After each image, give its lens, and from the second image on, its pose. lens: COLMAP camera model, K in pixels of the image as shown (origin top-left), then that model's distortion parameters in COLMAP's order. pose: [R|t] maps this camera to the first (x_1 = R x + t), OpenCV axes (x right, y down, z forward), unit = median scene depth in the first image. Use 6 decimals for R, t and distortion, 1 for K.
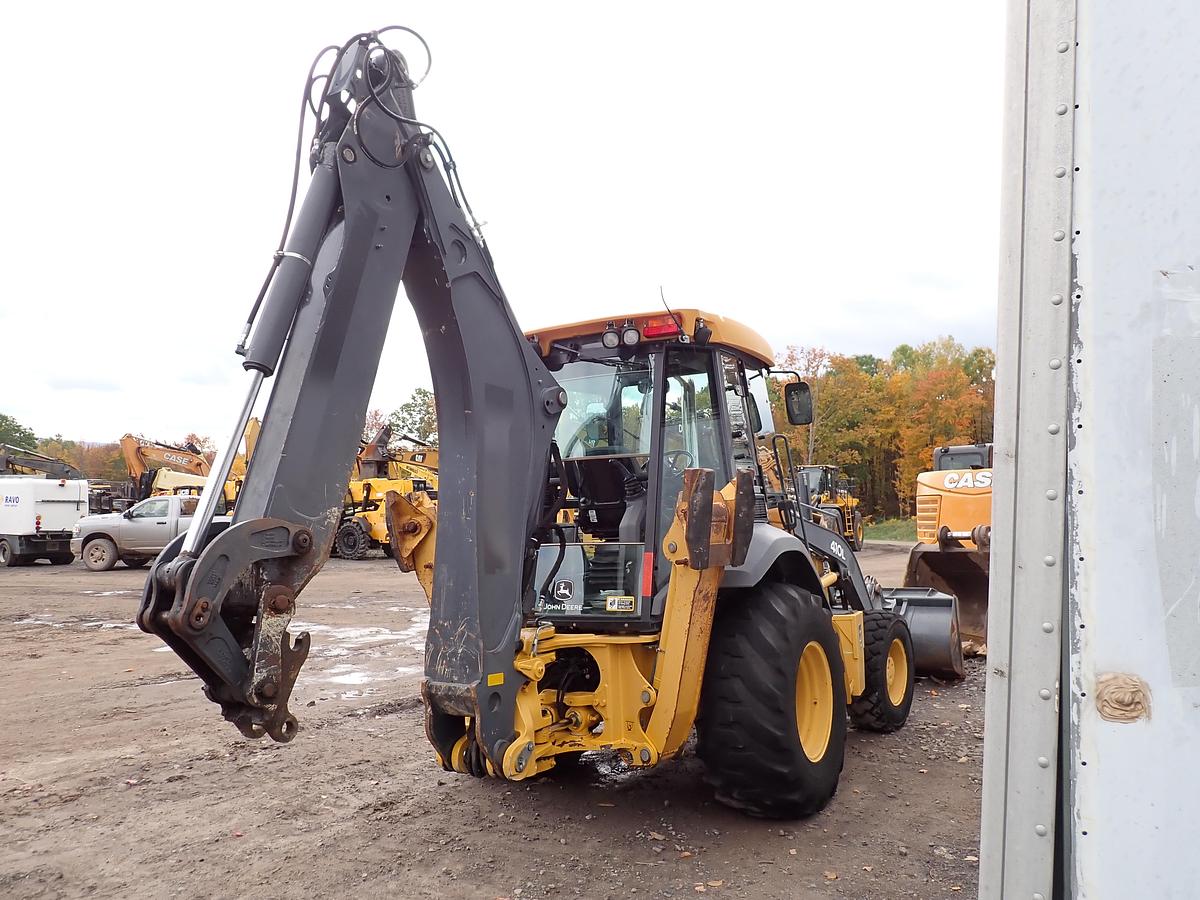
lens RADIAL K [[889.4, 0, 600.6], [0, 889.4, 444.7], [0, 0, 1]] dist [0.004183, -0.006239]
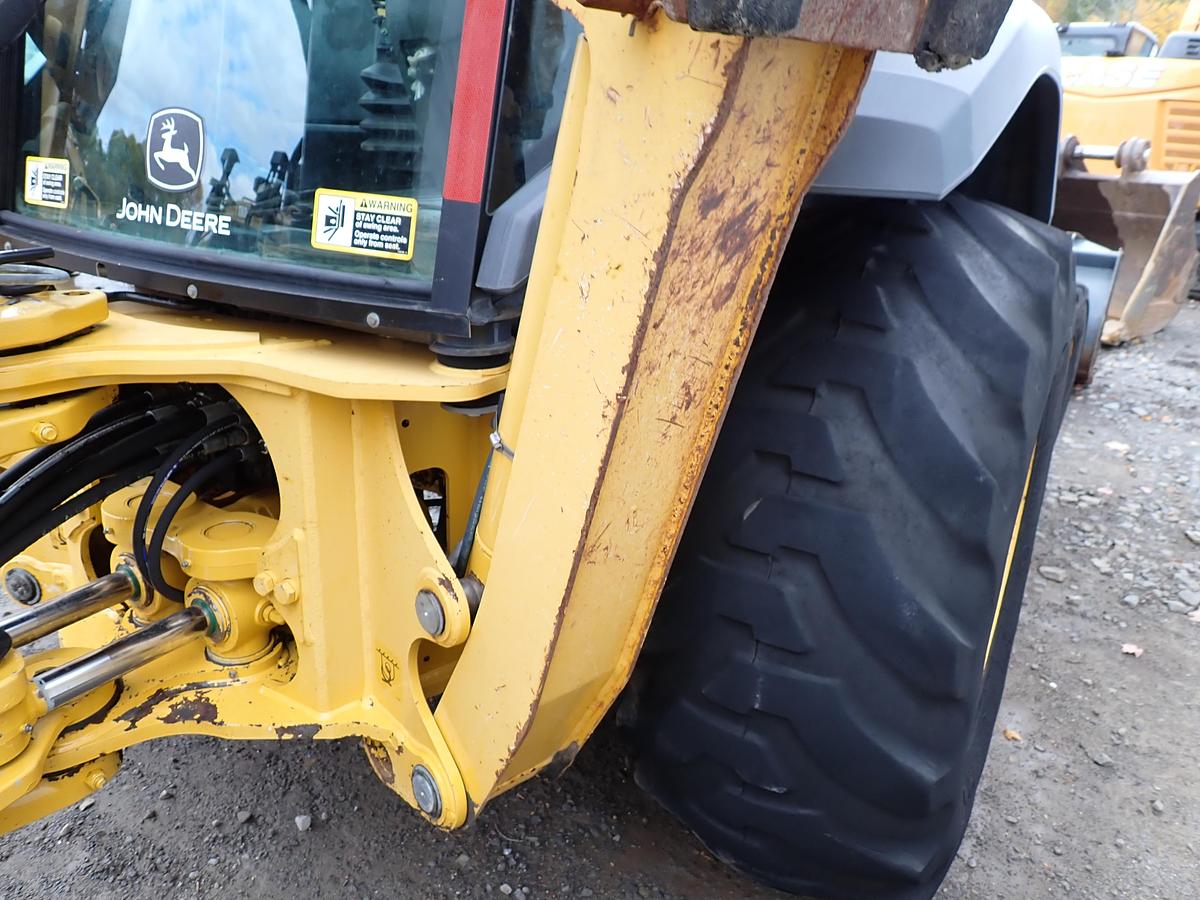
lens RADIAL K [[1038.4, 0, 598.4], [0, 1038.4, 451.9], [0, 0, 1]] dist [0.002938, -0.002600]
pose [[0.995791, 0.075852, 0.051450, 0.077617], [-0.089981, 0.915827, 0.391361, 0.123044], [-0.017433, -0.394344, 0.918798, 0.737200]]
